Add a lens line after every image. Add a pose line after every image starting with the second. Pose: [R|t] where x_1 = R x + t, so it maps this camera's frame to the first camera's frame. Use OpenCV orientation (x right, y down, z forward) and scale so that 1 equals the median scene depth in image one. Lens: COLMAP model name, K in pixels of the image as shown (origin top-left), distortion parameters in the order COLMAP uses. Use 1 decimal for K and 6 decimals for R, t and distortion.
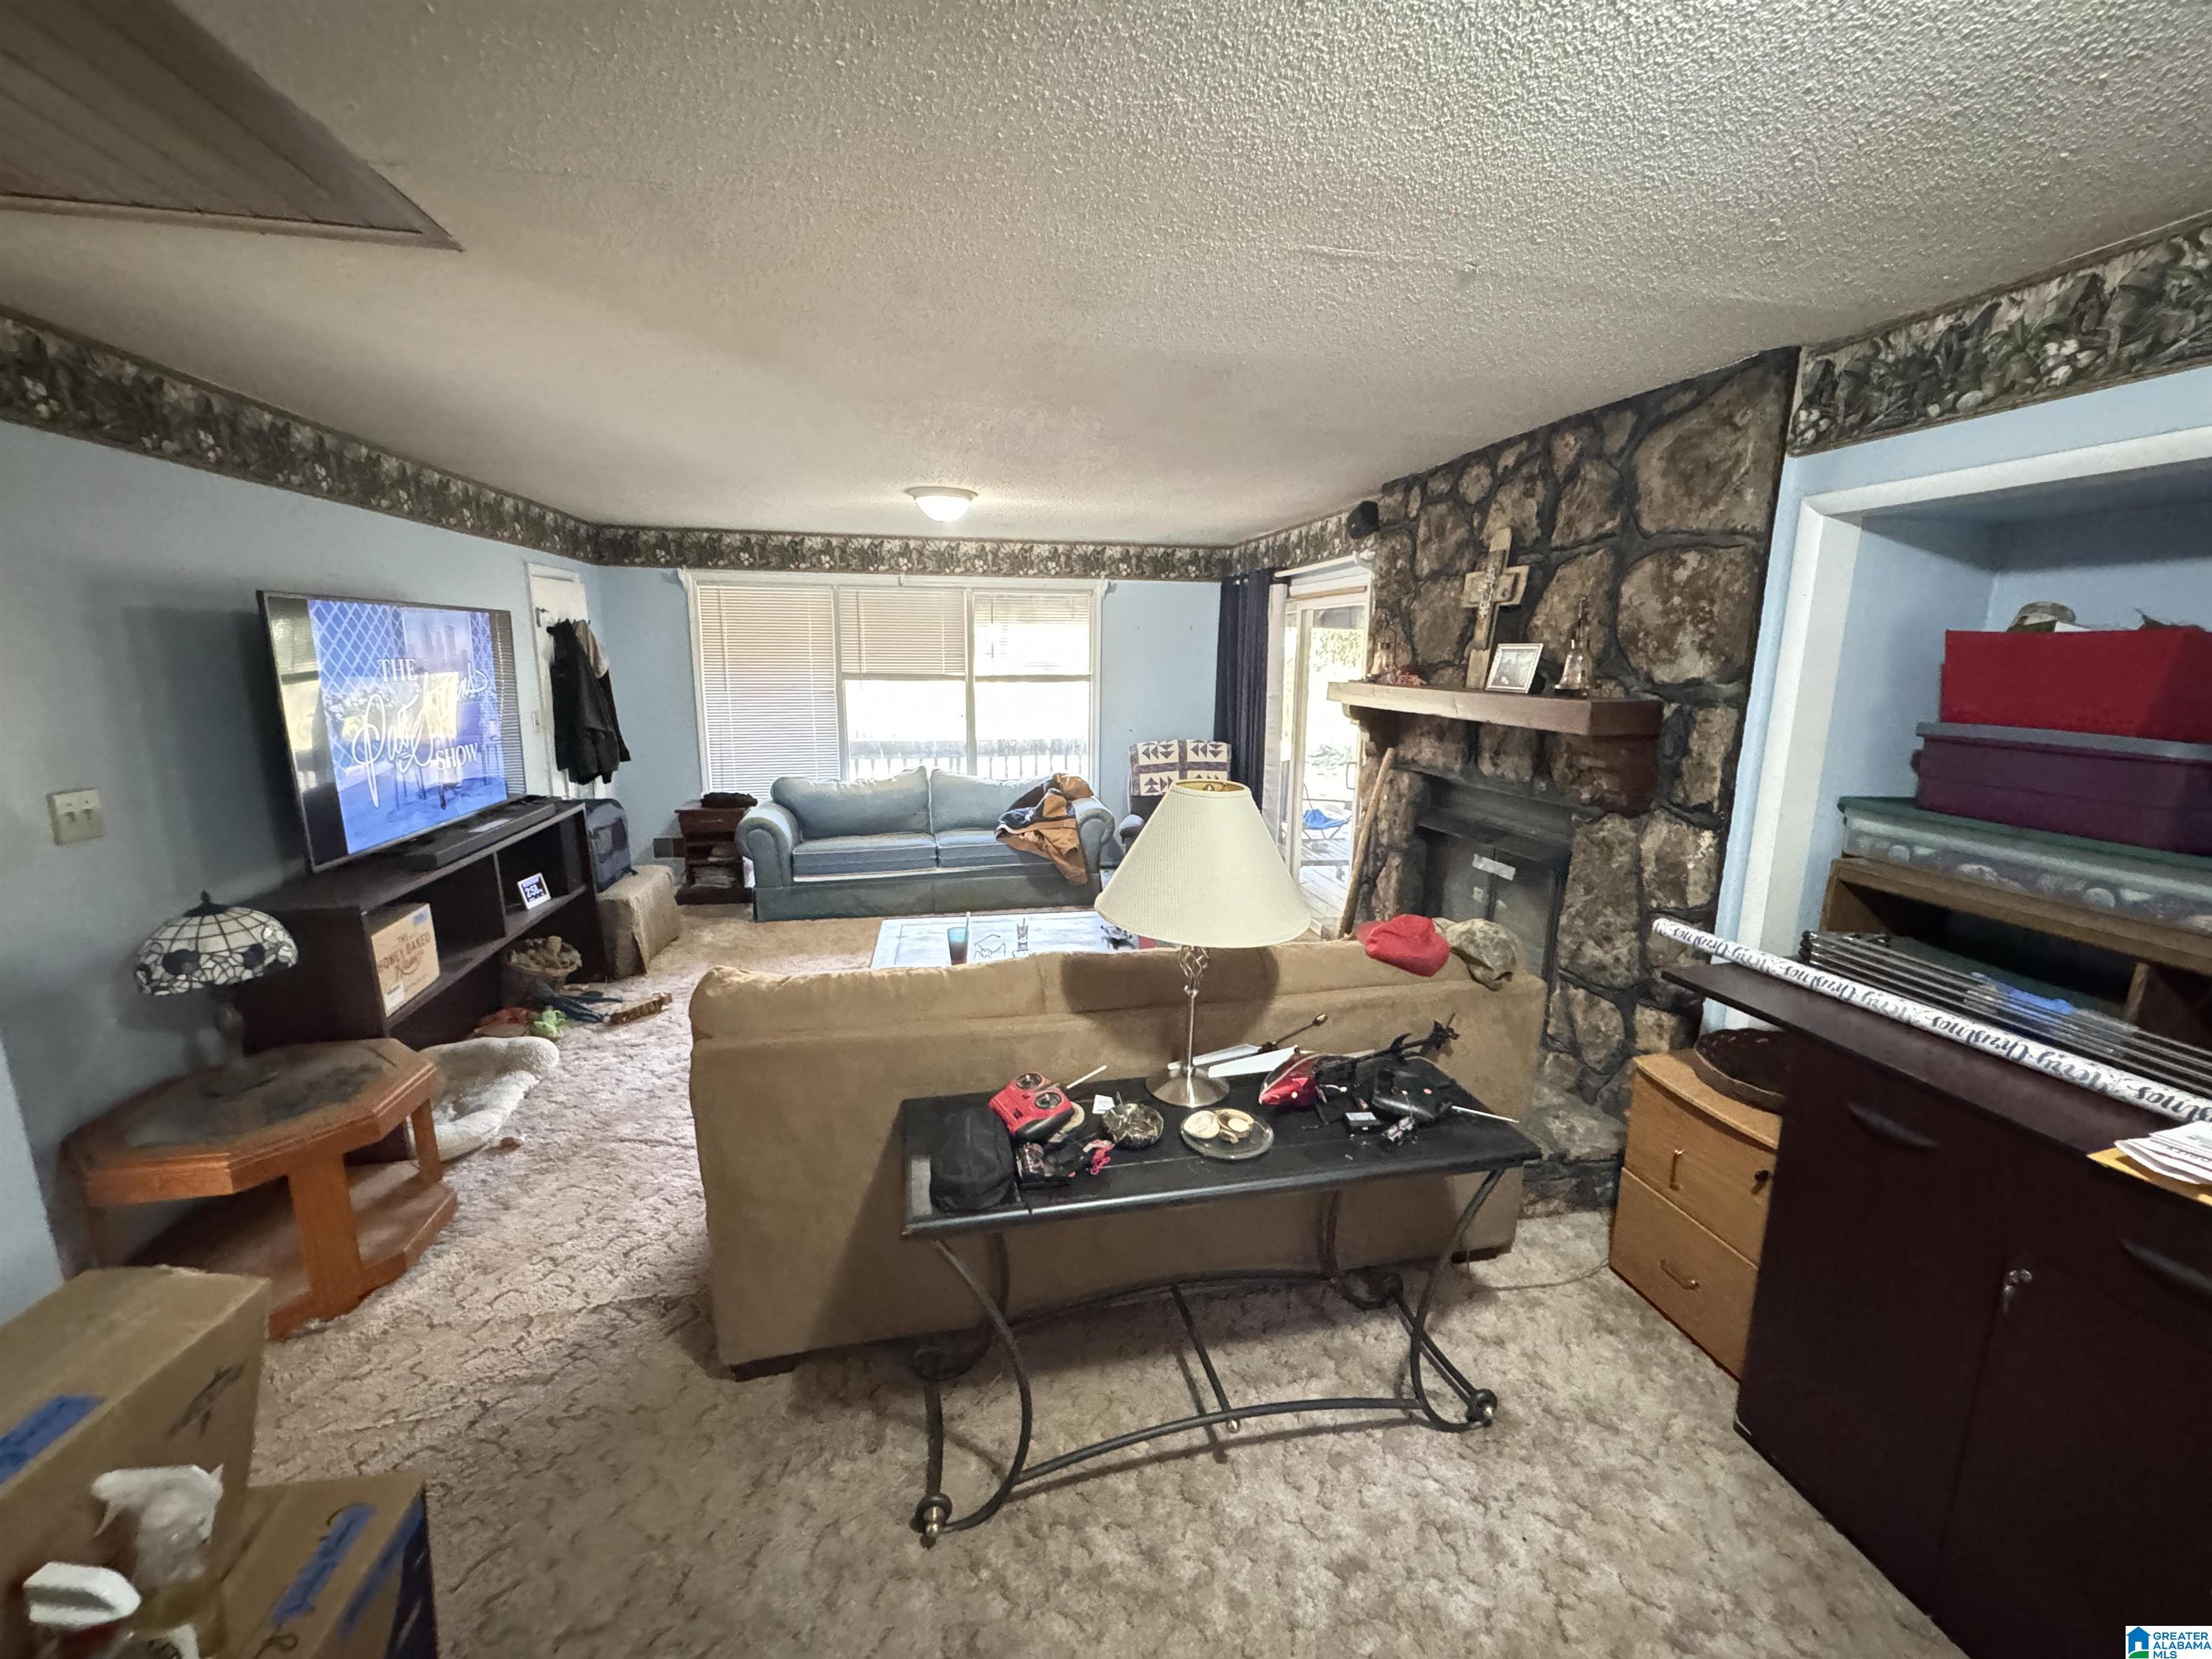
lens RADIAL K [[880.3, 0, 1104.0], [0, 880.3, 826.5], [0, 0, 1]] dist [-0.002165, 0.000748]
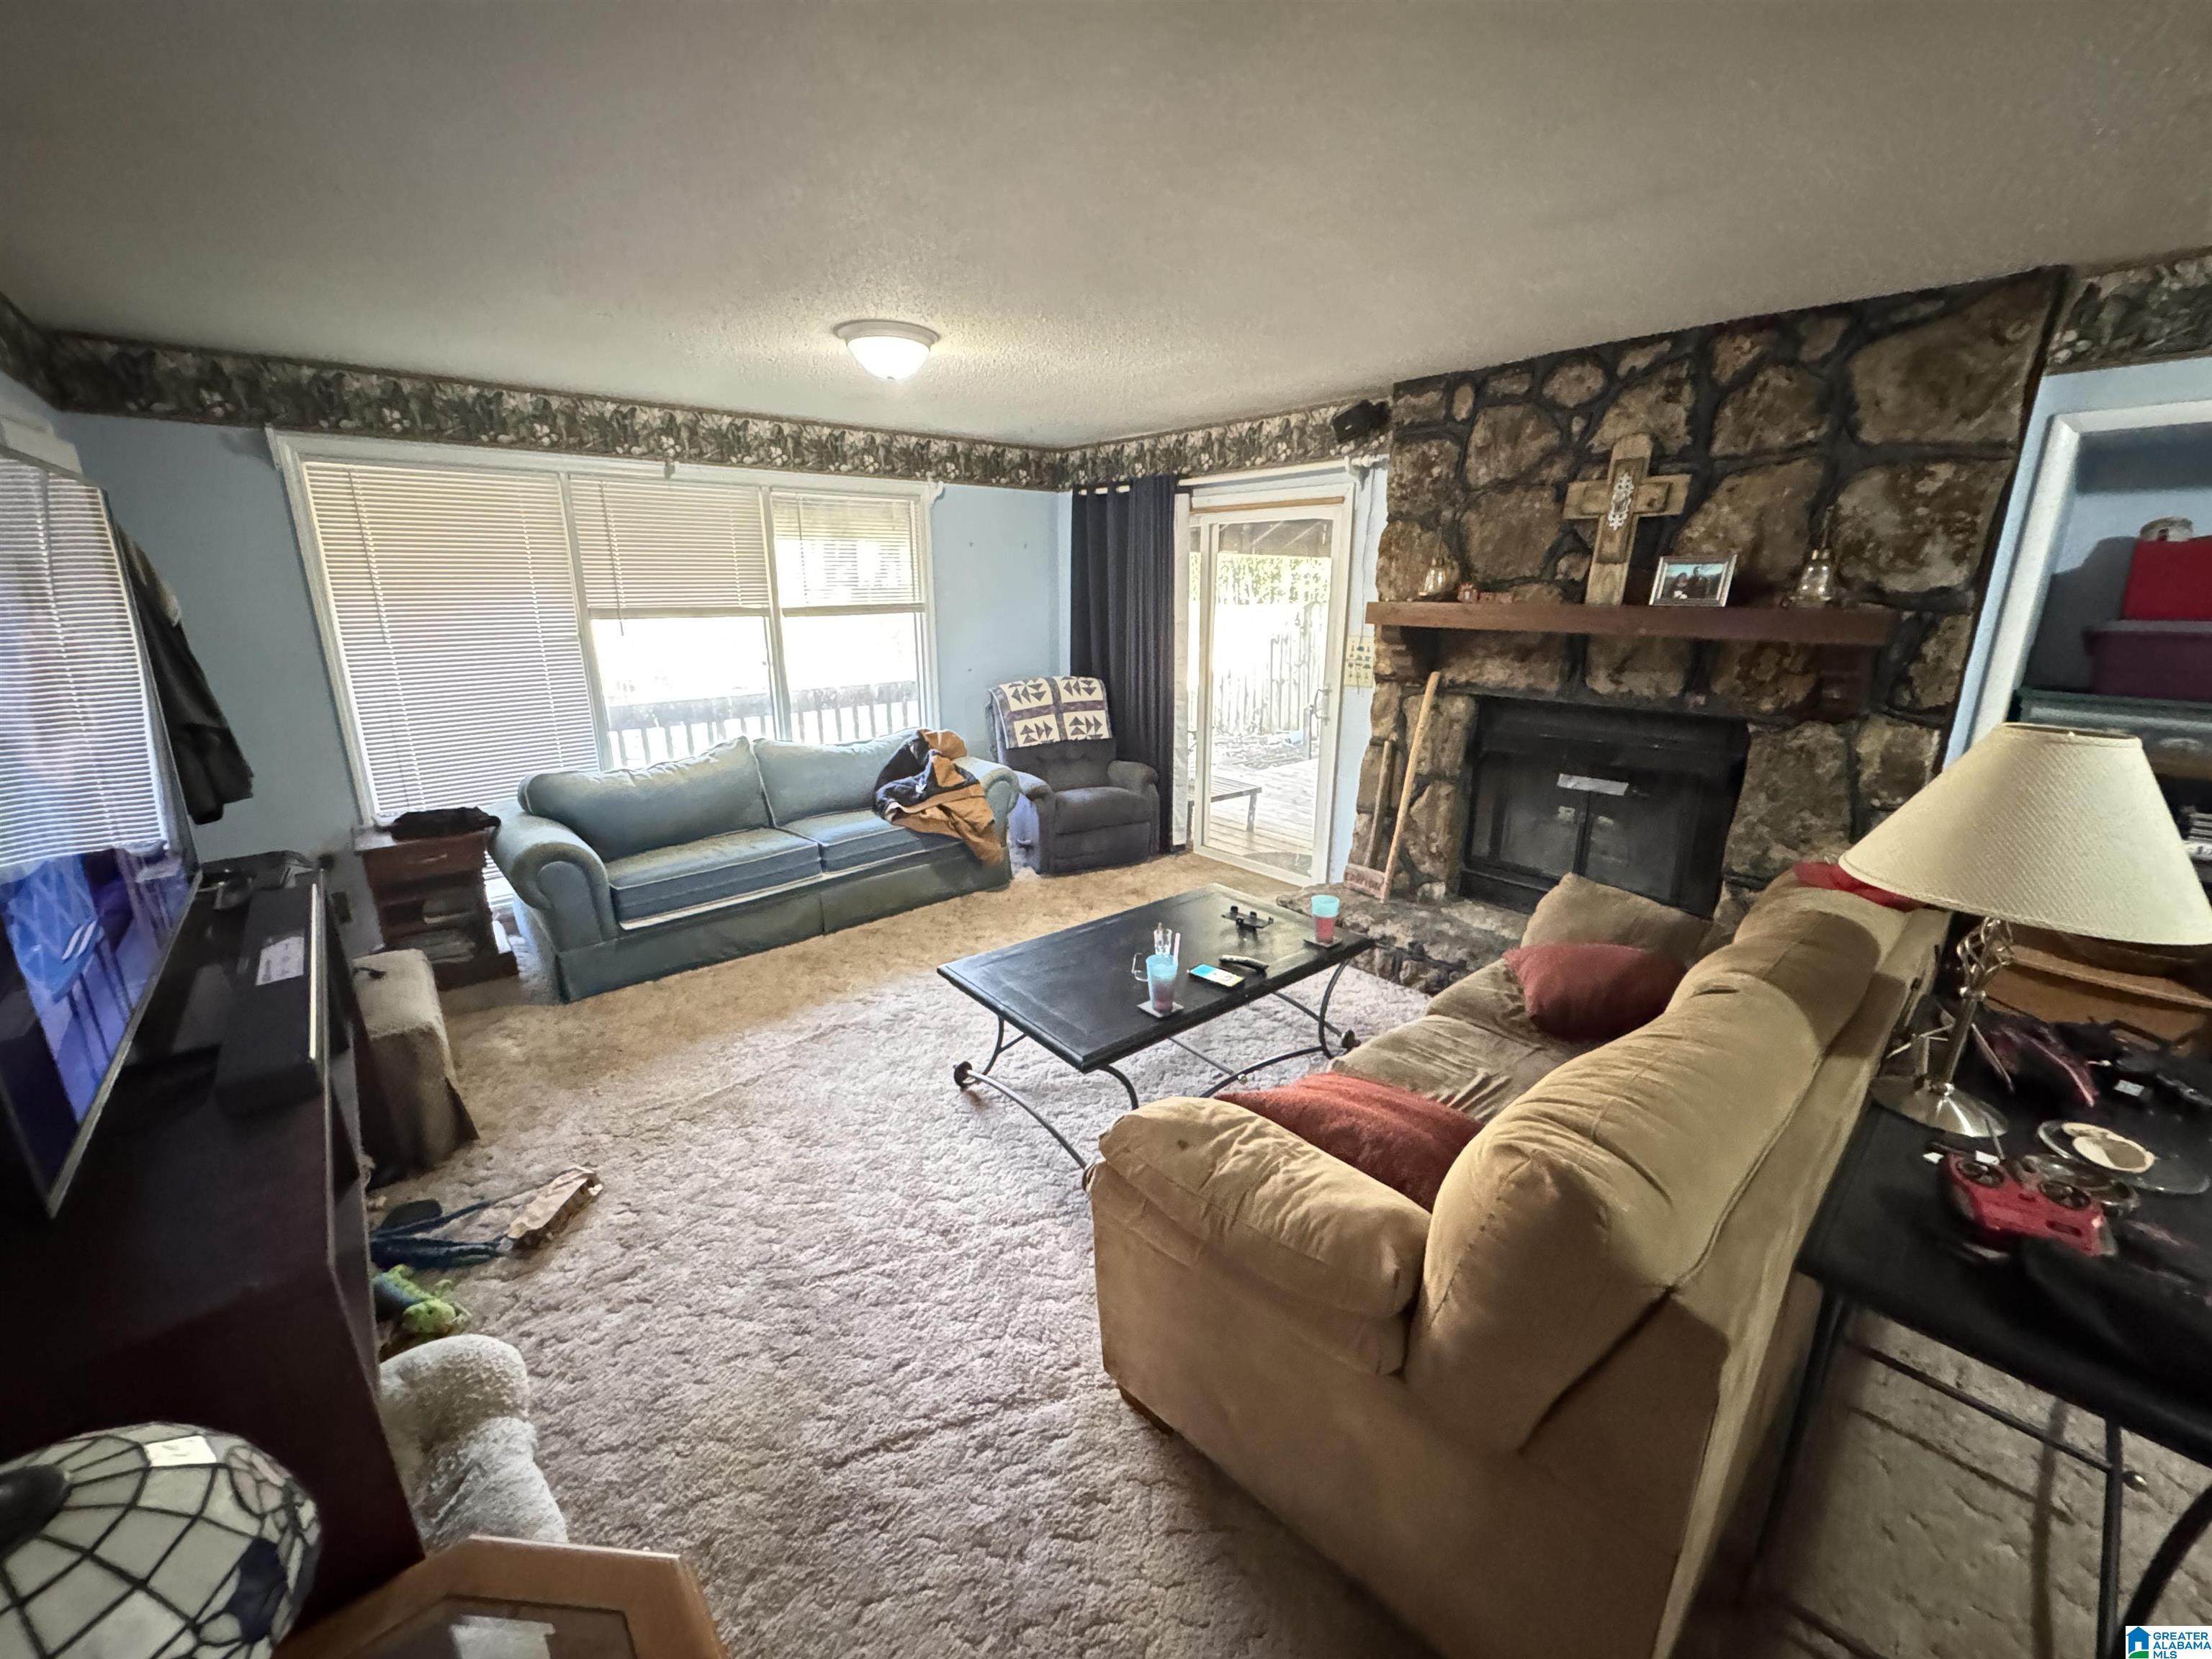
lens RADIAL K [[880.3, 0, 1108.0], [0, 880.3, 823.2], [0, 0, 1]] dist [-0.002165, 0.000748]
pose [[0.869692, -0.140581, 0.473151, -0.472724], [0.104628, 0.989306, 0.101622, -0.063996], [-0.482378, -0.038875, 0.875100, 0.350611]]
